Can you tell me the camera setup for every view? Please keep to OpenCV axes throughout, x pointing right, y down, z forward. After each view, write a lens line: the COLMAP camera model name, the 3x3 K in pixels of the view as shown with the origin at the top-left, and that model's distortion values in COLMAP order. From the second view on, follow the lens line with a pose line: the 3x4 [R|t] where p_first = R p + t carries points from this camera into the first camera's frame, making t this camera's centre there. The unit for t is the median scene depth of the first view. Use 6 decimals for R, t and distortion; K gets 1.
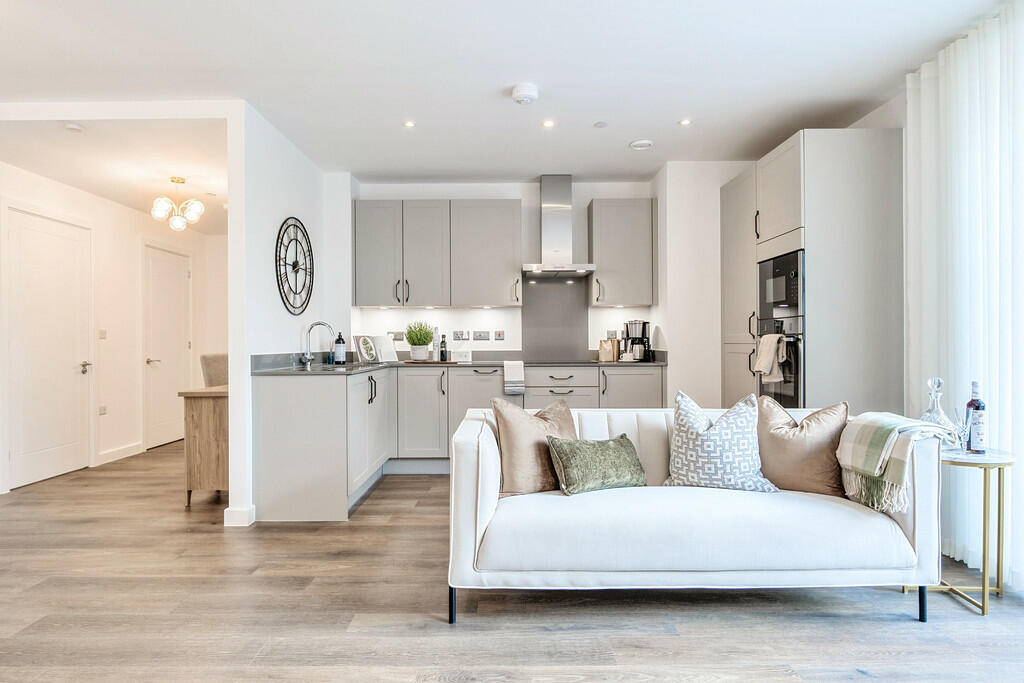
lens RADIAL K [[575.7, 0, 510.7], [0, 575.7, 342.0], [0, 0, 1]] dist [-0.006311, -0.001522]
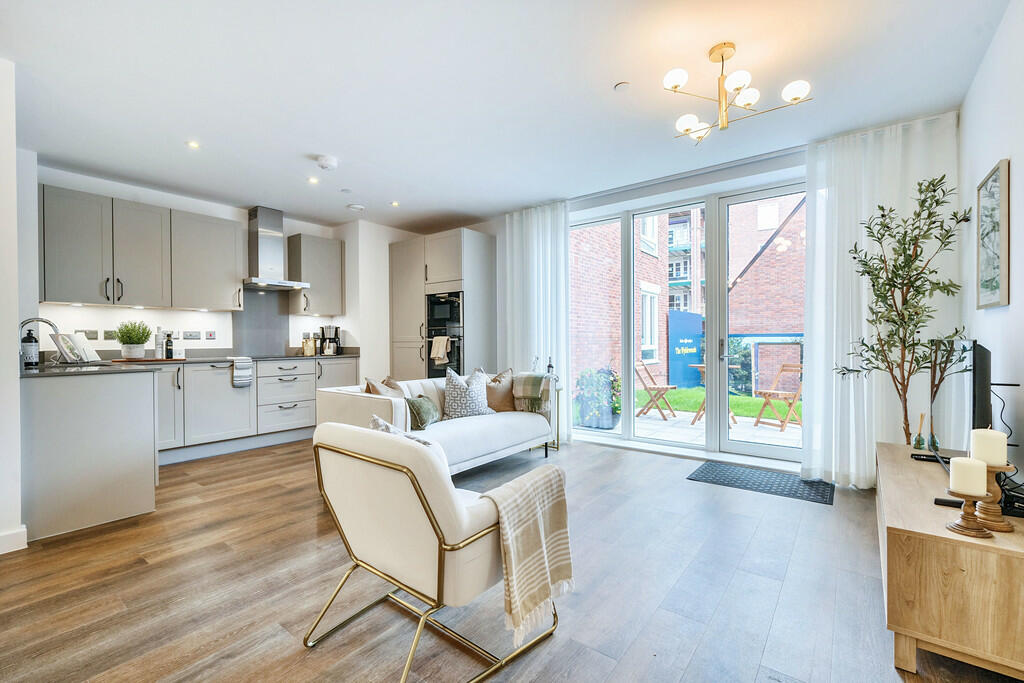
lens RADIAL K [[433.1, 0, 511.2], [0, 433.1, 342.4], [0, 0, 1]] dist [-0.000955, -0.000787]
pose [[0.616732, -0.001783, 0.787171, -0.363895], [0.000998, 0.999998, 0.001483, 0.002222], [-0.787172, -0.000129, 0.616733, -0.000050]]
